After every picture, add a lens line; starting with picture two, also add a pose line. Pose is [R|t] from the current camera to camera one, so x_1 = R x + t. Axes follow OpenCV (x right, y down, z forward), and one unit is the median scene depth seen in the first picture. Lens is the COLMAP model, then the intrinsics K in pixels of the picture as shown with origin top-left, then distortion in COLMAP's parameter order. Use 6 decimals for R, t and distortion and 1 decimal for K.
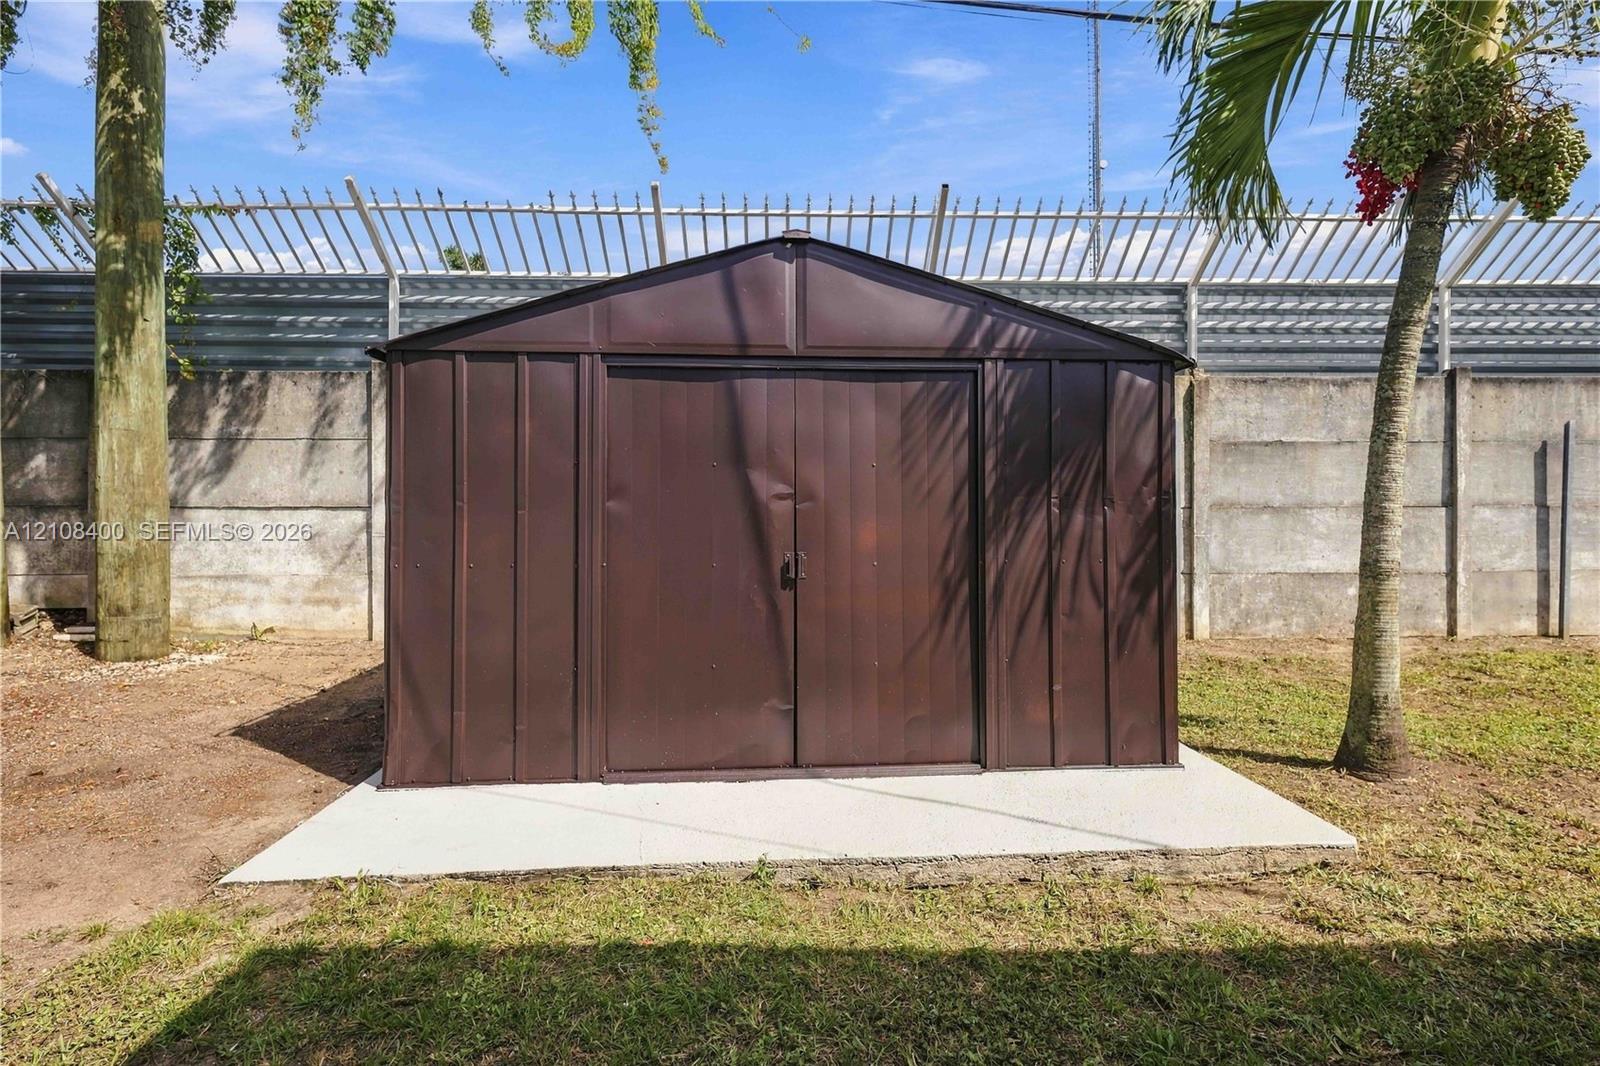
lens RADIAL K [[691.6, 0, 799.9], [0, 691.6, 494.6], [0, 0, 1]] dist [0.006671, 0.000250]
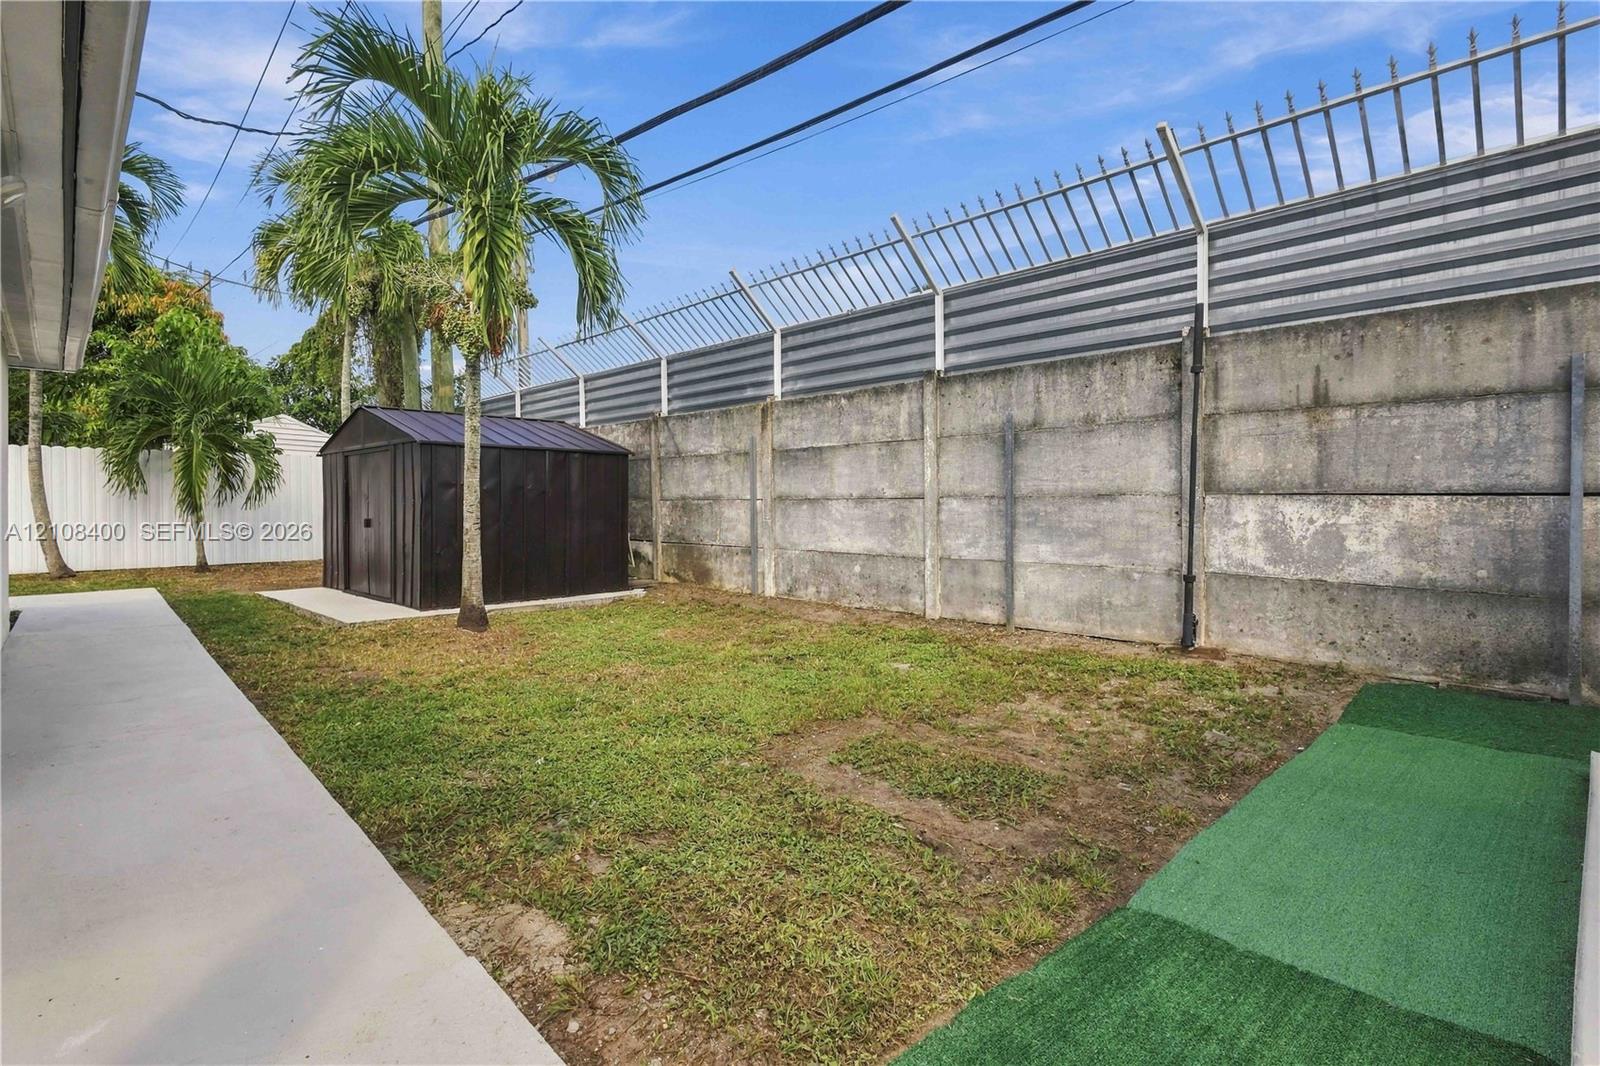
lens RADIAL K [[767.3, 0, 797.2], [0, 767.3, 504.4], [0, 0, 1]] dist [0.001939, 0.000280]
pose [[0.660703, 0.002993, -0.750642, 1.707667], [0.016908, 0.999679, 0.018869, 0.001012], [0.750457, -0.025158, 0.660440, 0.048129]]
